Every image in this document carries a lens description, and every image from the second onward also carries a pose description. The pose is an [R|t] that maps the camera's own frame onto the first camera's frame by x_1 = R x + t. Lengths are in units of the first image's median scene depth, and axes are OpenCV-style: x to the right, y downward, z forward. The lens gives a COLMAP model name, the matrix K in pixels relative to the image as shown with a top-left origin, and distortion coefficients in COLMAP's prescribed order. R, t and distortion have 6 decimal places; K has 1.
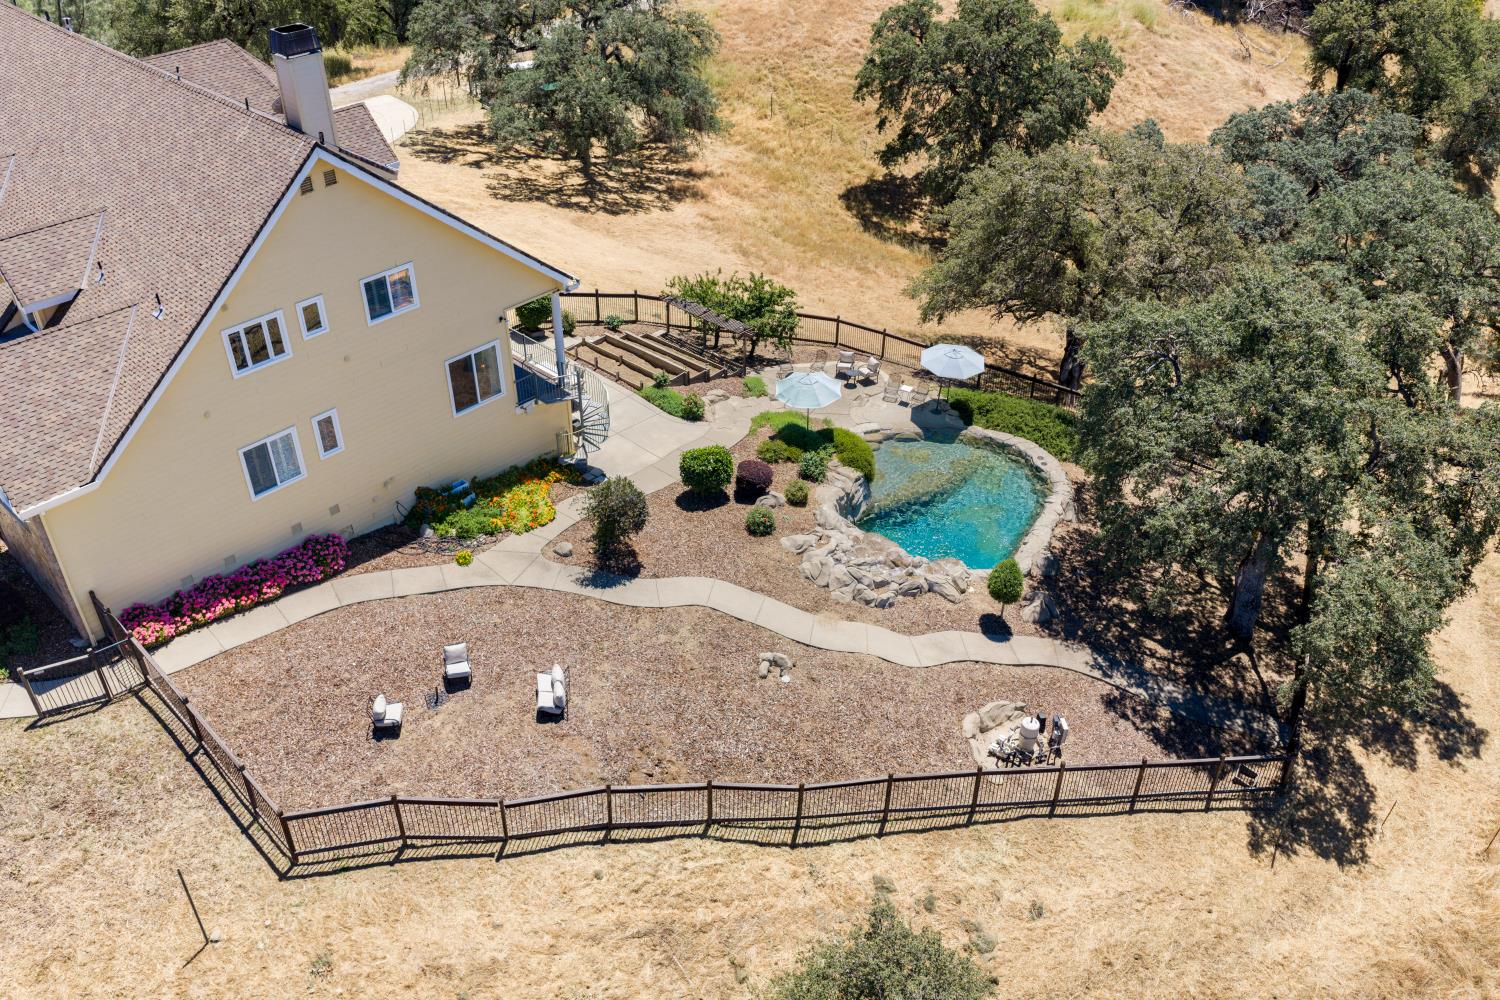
lens RADIAL K [[1259.3, 0, 750.0], [0, 1259.3, 500.0], [0, 0, 1]] dist [0.005122, -0.002202]
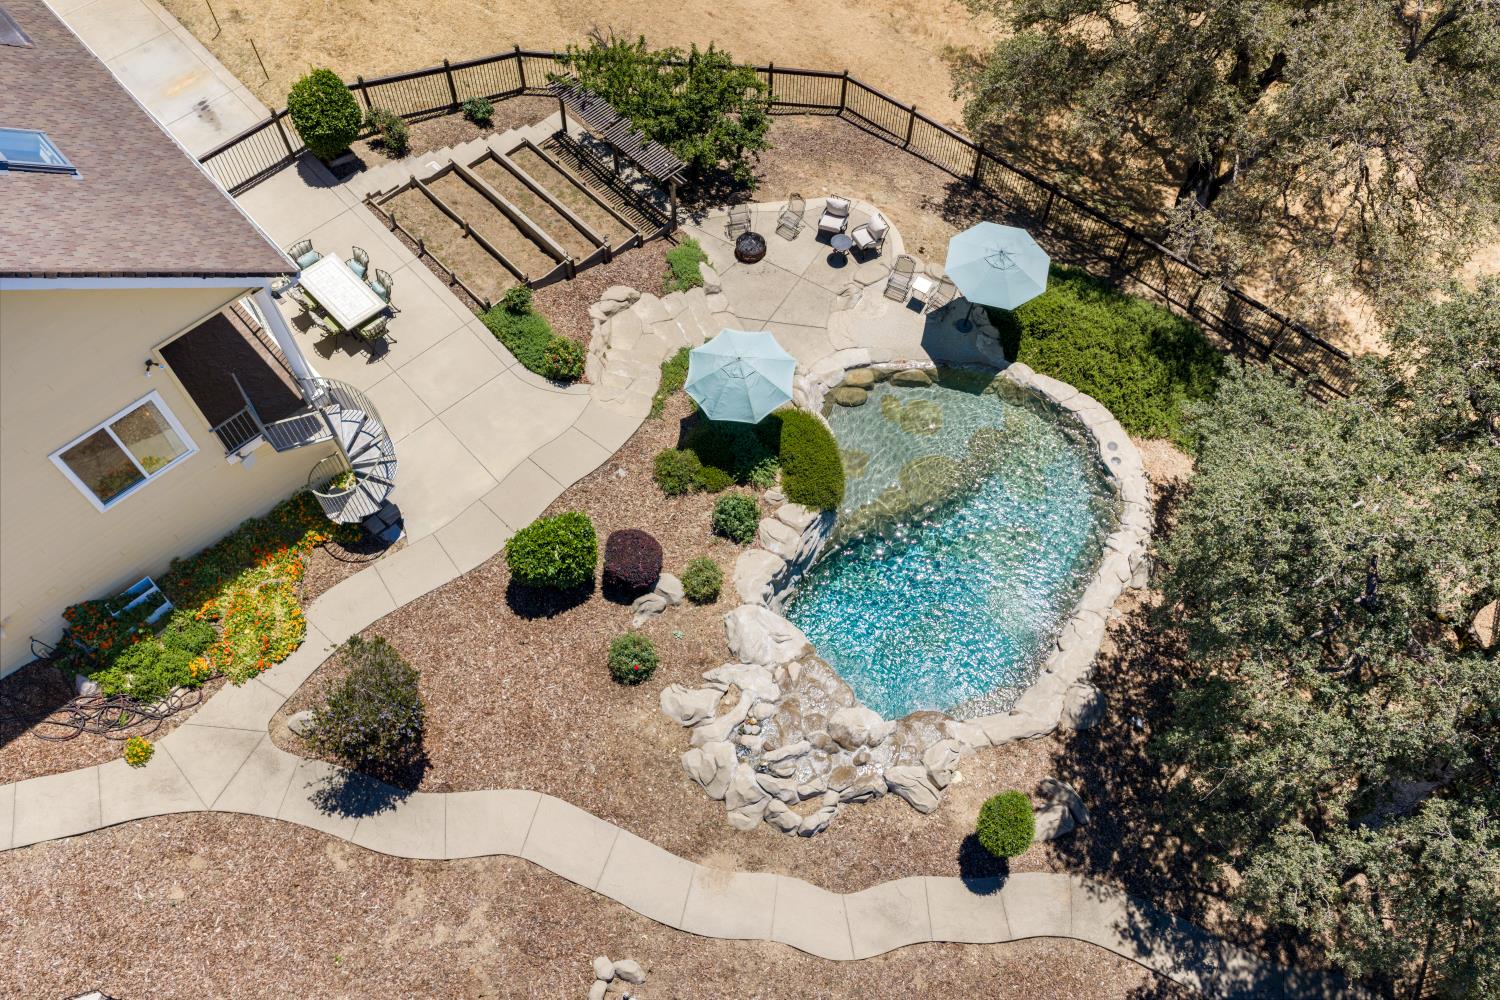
lens RADIAL K [[1259.3, 0, 750.0], [0, 1259.3, 500.0], [0, 0, 1]] dist [0.005122, -0.002202]
pose [[0.997459, 0.064114, -0.031054, 0.082477], [-0.044810, 0.903548, 0.426137, -0.328840], [0.055380, -0.423663, 0.904125, 0.480677]]
